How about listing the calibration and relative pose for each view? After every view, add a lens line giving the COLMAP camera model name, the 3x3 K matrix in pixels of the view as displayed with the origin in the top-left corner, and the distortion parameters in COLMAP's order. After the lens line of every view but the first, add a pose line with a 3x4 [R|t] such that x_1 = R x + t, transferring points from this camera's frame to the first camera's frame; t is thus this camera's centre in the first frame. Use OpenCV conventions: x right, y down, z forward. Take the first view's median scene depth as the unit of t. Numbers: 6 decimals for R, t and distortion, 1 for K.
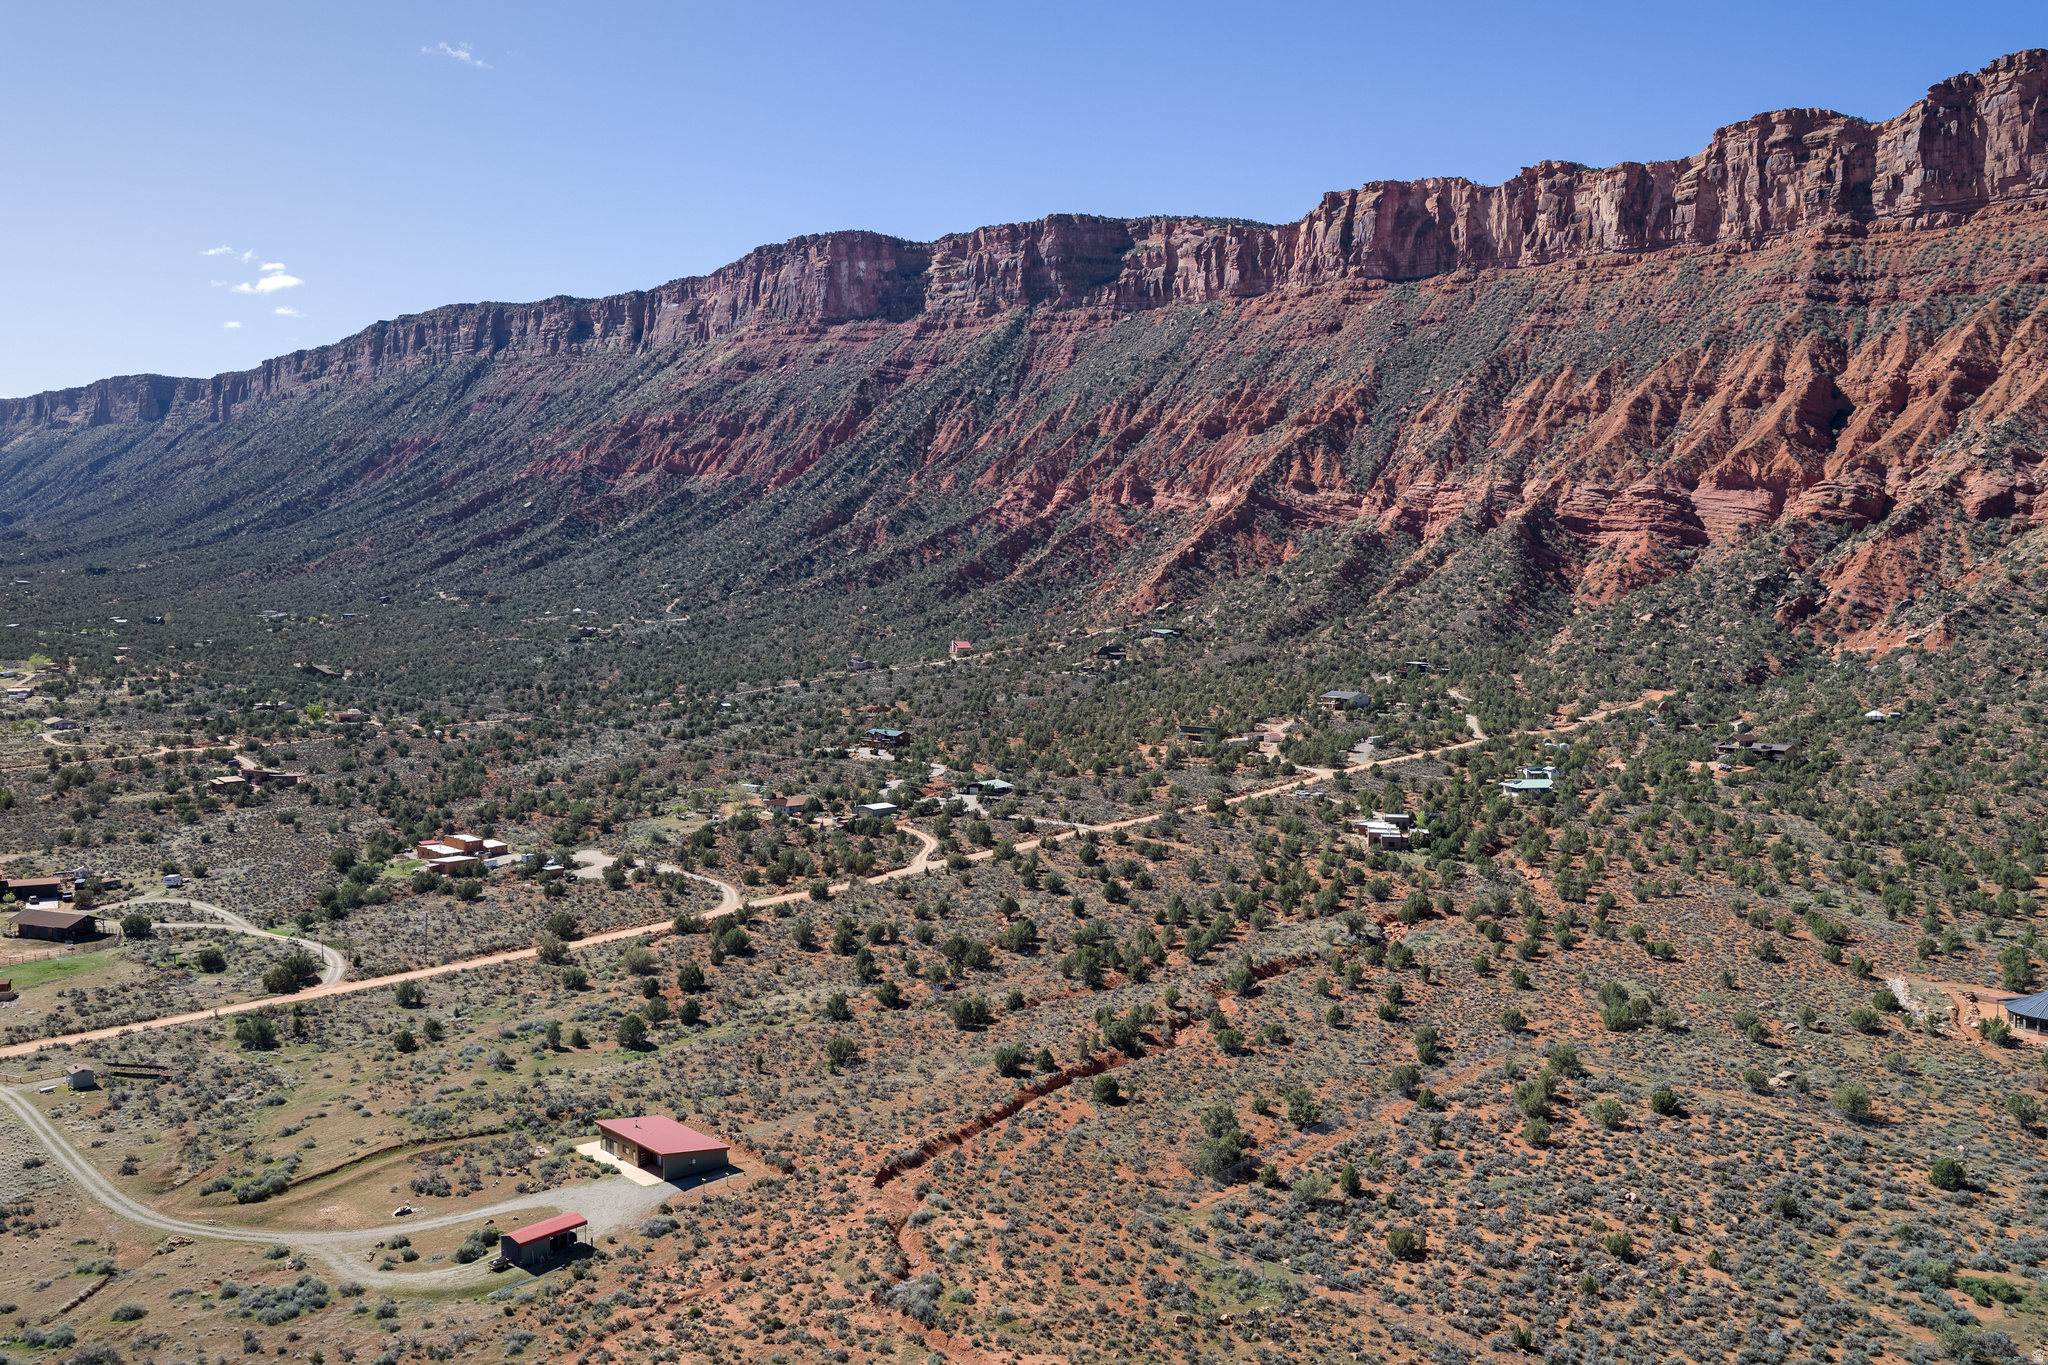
lens RADIAL K [[1698.0, 0, 1045.3], [0, 1698.0, 676.8], [0, 0, 1]] dist [0.020249, -0.024918]
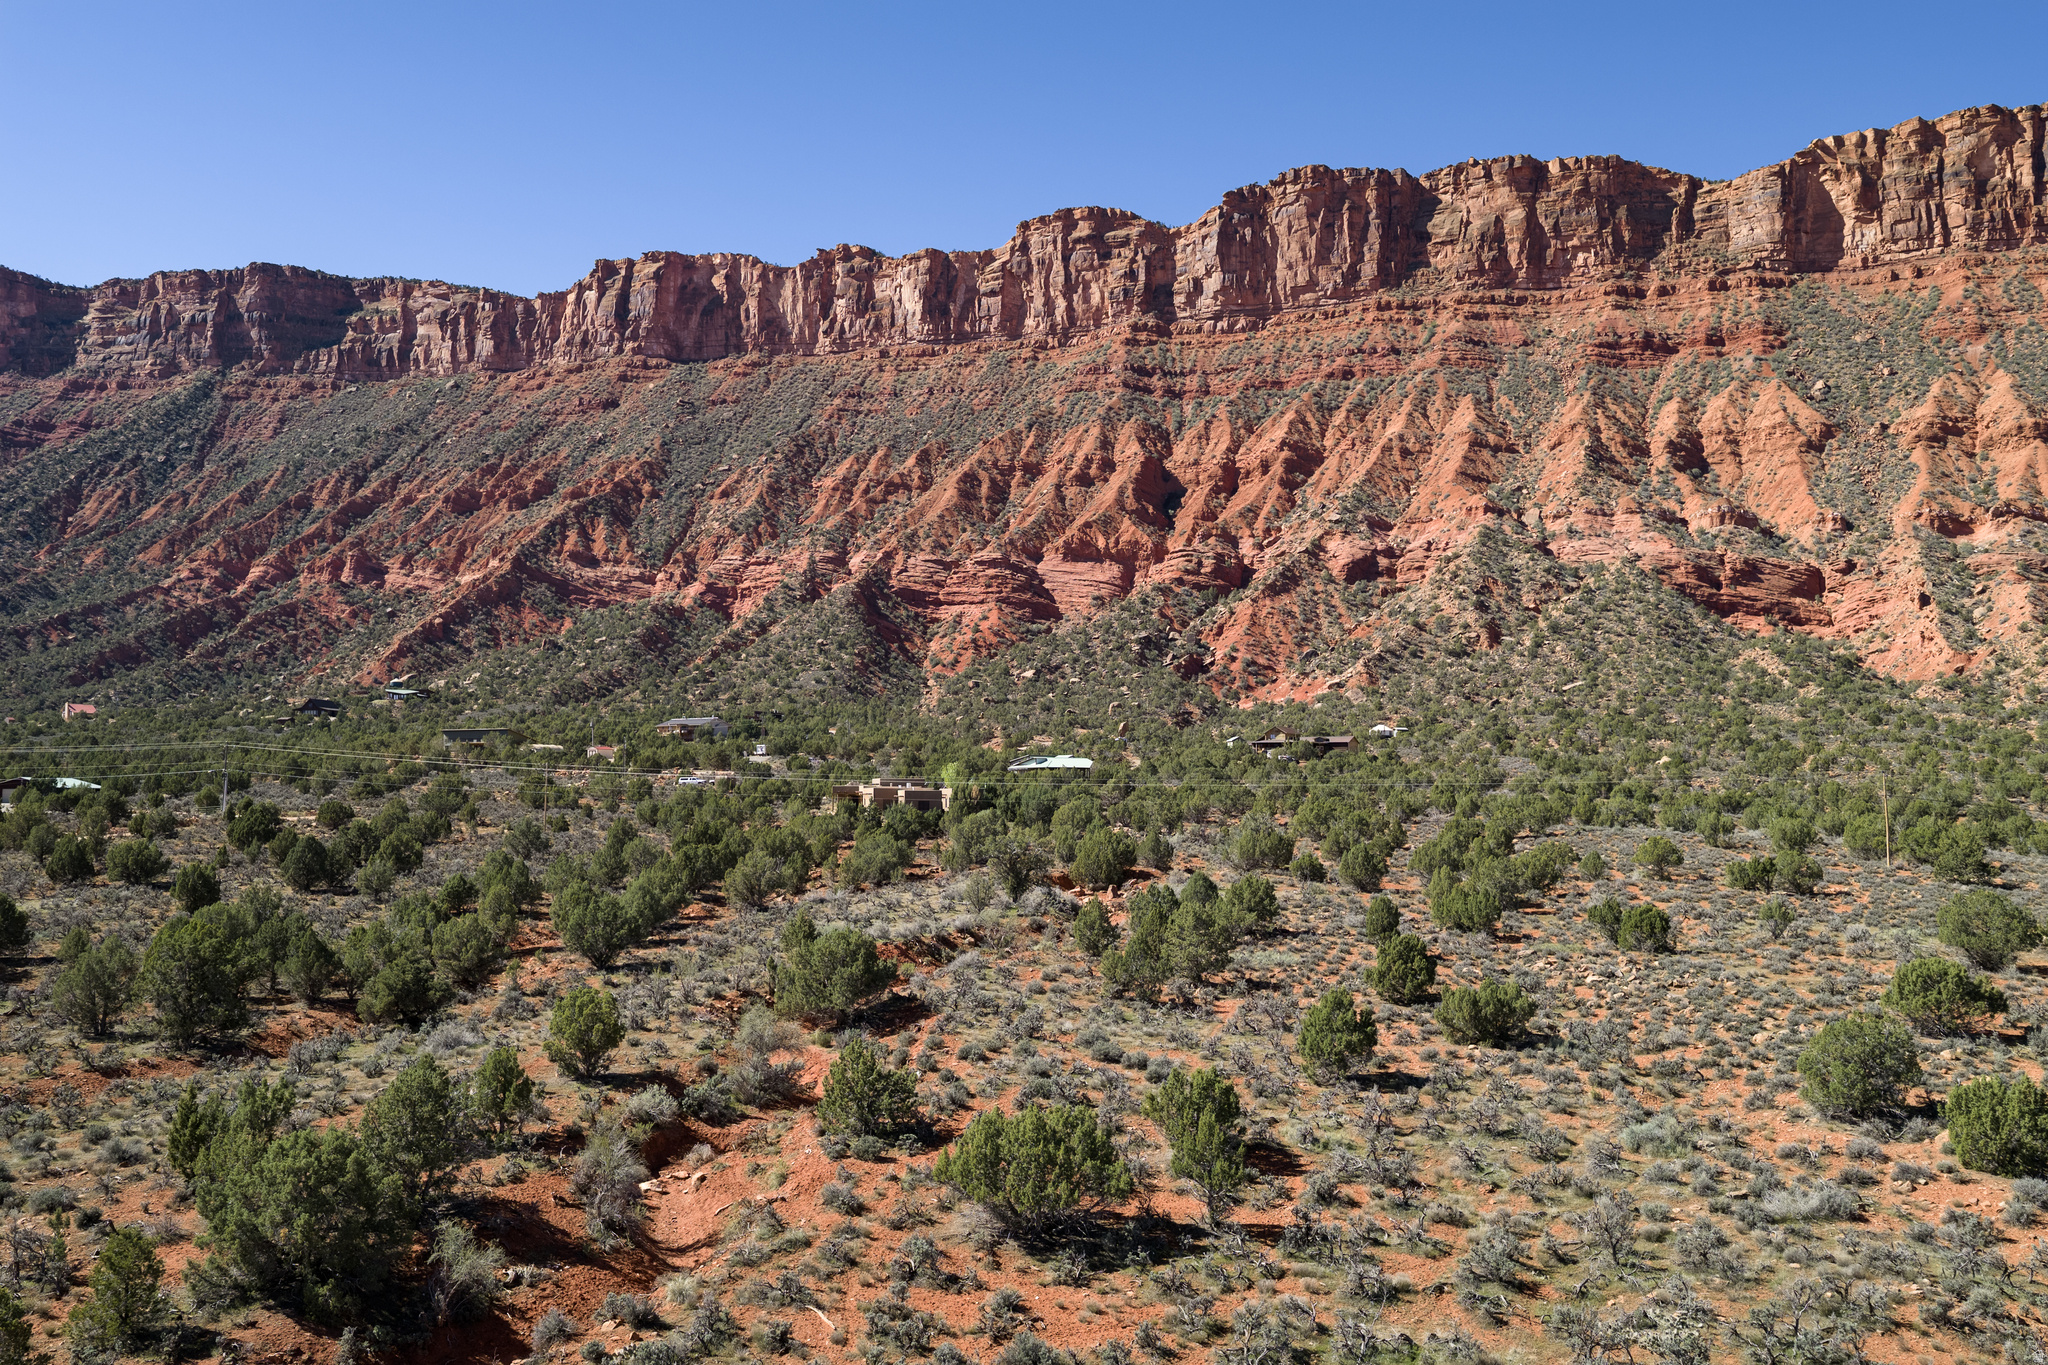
lens RADIAL K [[1698.0, 0, 1028.3], [0, 1698.0, 677.9], [0, 0, 1]] dist [0.020249, -0.024918]
pose [[0.909072, 0.022489, 0.416032, 0.007573], [0.024821, 0.993845, -0.107960, 0.036932], [-0.415899, 0.108469, 0.902919, 0.171026]]
